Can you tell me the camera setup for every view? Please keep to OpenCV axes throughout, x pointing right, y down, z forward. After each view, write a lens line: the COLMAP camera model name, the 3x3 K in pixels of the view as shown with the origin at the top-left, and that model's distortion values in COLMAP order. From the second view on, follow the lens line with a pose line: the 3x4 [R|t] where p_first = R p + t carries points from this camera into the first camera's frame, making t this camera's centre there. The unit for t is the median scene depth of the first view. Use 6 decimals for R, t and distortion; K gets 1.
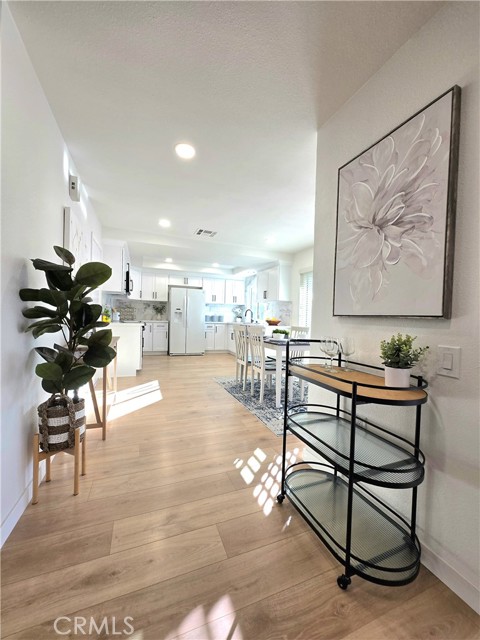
lens RADIAL K [[249.1, 0, 238.5], [0, 249.1, 321.4], [0, 0, 1]] dist [0.000873, -0.000261]
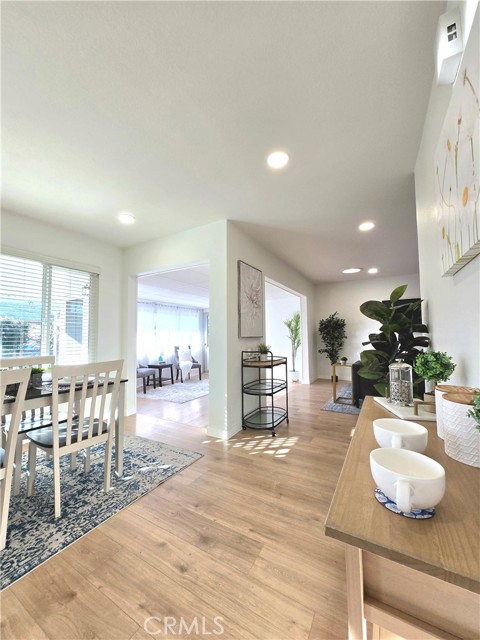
lens RADIAL K [[249.1, 0, 238.5], [0, 249.1, 321.4], [0, 0, 1]] dist [0.000873, -0.000261]
pose [[-0.617293, 0.021208, 0.786447, -0.257263], [0.005611, 0.999730, -0.022556, -0.024430], [-0.786713, -0.009511, -0.617245, 0.518946]]
